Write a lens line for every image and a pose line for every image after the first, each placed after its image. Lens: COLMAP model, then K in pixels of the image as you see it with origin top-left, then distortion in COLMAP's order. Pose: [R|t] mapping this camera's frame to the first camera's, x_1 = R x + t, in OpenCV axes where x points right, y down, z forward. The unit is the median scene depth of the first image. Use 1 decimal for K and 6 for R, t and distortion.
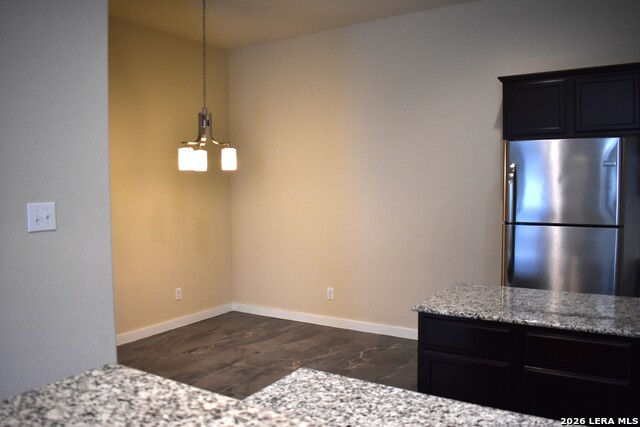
lens RADIAL K [[497.6, 0, 303.7], [0, 497.6, 213.6], [0, 0, 1]] dist [-0.088862, 0.004126]
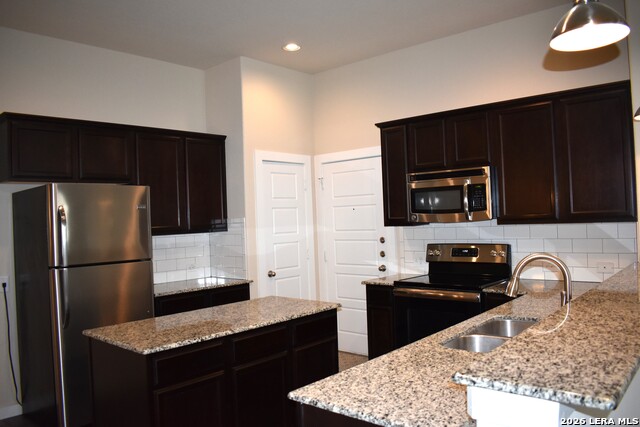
lens RADIAL K [[507.6, 0, 324.4], [0, 507.6, 211.7], [0, 0, 1]] dist [-0.093028, 0.015725]
pose [[0.132118, 0.017009, 0.991088, -1.178872], [0.088886, 0.995621, -0.028935, -0.036287], [-0.987241, 0.091917, 0.130028, 0.845099]]
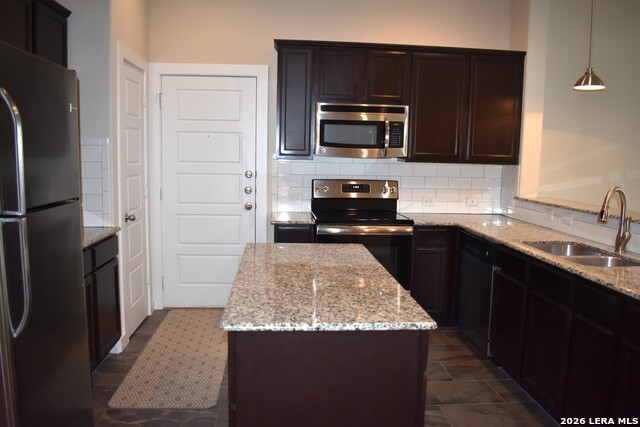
lens RADIAL K [[507.6, 0, 324.4], [0, 507.6, 211.7], [0, 0, 1]] dist [-0.093028, 0.015725]
pose [[-0.621002, -0.095015, 0.778029, -0.352926], [0.026787, 0.989473, 0.142218, -0.105828], [-0.783351, 0.109159, -0.611920, 2.436911]]
